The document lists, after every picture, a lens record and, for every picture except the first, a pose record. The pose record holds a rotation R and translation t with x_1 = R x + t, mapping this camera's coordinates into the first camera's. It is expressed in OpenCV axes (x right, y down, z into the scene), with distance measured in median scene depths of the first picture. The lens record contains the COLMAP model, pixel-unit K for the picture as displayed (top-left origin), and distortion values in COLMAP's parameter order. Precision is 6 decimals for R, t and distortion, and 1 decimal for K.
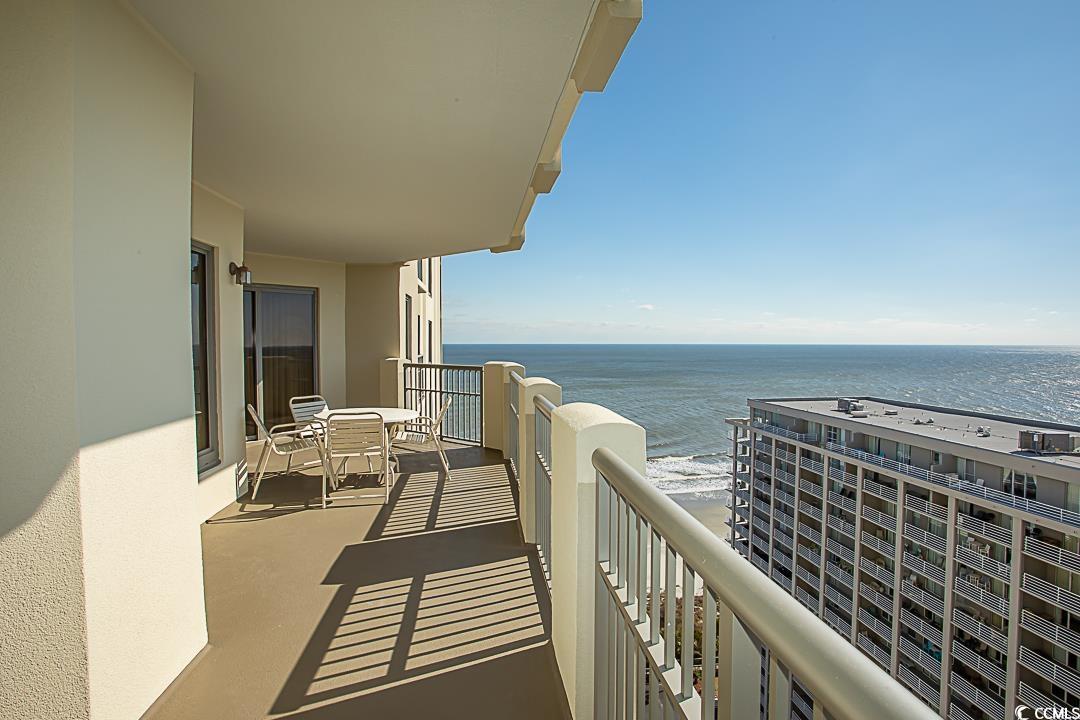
lens RADIAL K [[549.1, 0, 546.3], [0, 549.1, 341.3], [0, 0, 1]] dist [-0.052418, 0.029733]
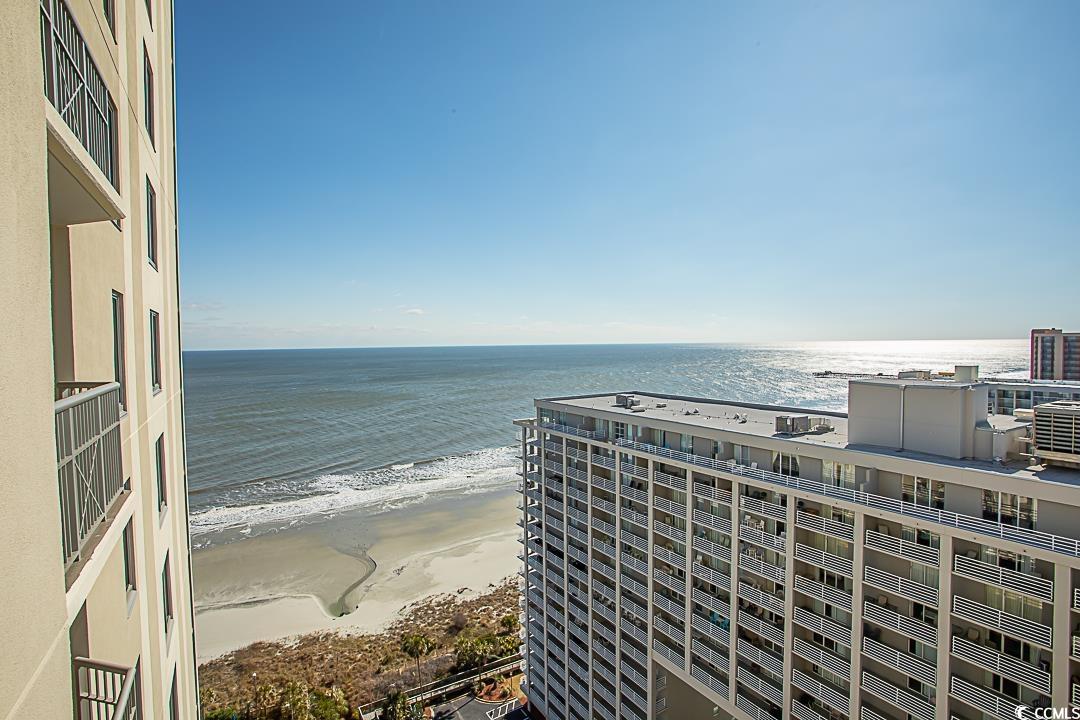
lens RADIAL K [[512.3, 0, 540.0], [0, 512.3, 360.0], [0, 0, 1]] dist [-0.047886, 0.022158]
pose [[0.907690, -0.029405, 0.418610, -0.025370], [0.016679, 0.999282, 0.034028, 0.000206], [-0.419310, -0.023905, 0.907529, 0.194939]]
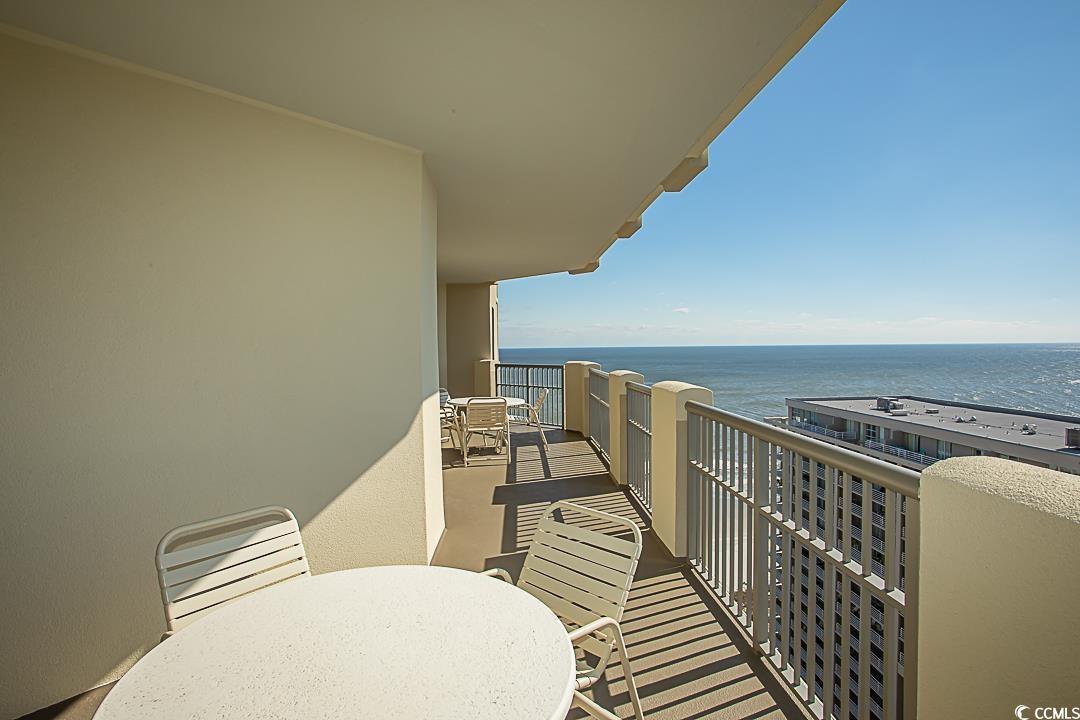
lens RADIAL K [[537.1, 0, 552.1], [0, 537.1, 345.4], [0, 0, 1]] dist [-0.037734, 0.027928]
pose [[0.998160, -0.012724, -0.059281, -0.011592], [0.012763, 0.999919, 0.000281, -0.000007], [0.059273, -0.001037, 0.998241, -0.038657]]
